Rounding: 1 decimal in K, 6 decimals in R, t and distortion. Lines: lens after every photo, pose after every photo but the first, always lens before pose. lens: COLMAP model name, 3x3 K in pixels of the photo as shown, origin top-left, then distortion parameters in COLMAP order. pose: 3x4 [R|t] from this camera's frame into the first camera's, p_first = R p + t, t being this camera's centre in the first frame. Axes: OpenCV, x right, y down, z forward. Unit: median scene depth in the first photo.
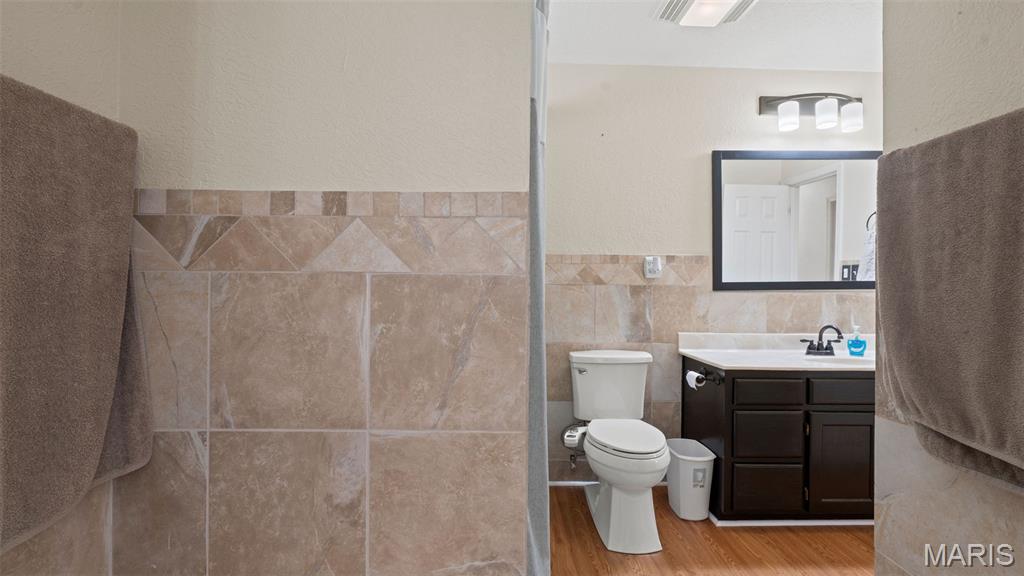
lens RADIAL K [[464.0, 0, 512.3], [0, 464.0, 287.4], [0, 0, 1]] dist [-0.007765, -0.000546]
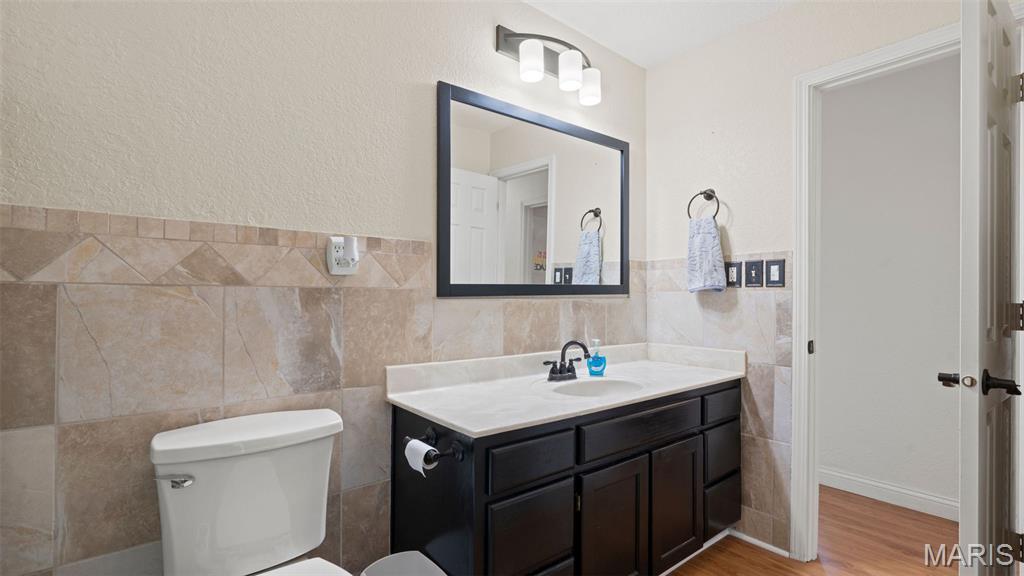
lens RADIAL K [[464.0, 0, 515.1], [0, 464.0, 292.9], [0, 0, 1]] dist [-0.007765, -0.000546]
pose [[0.791025, 0.002658, 0.611779, 0.122054], [-0.003998, 0.999992, 0.000824, 0.000556], [-0.611771, -0.003097, 0.791029, 0.422244]]
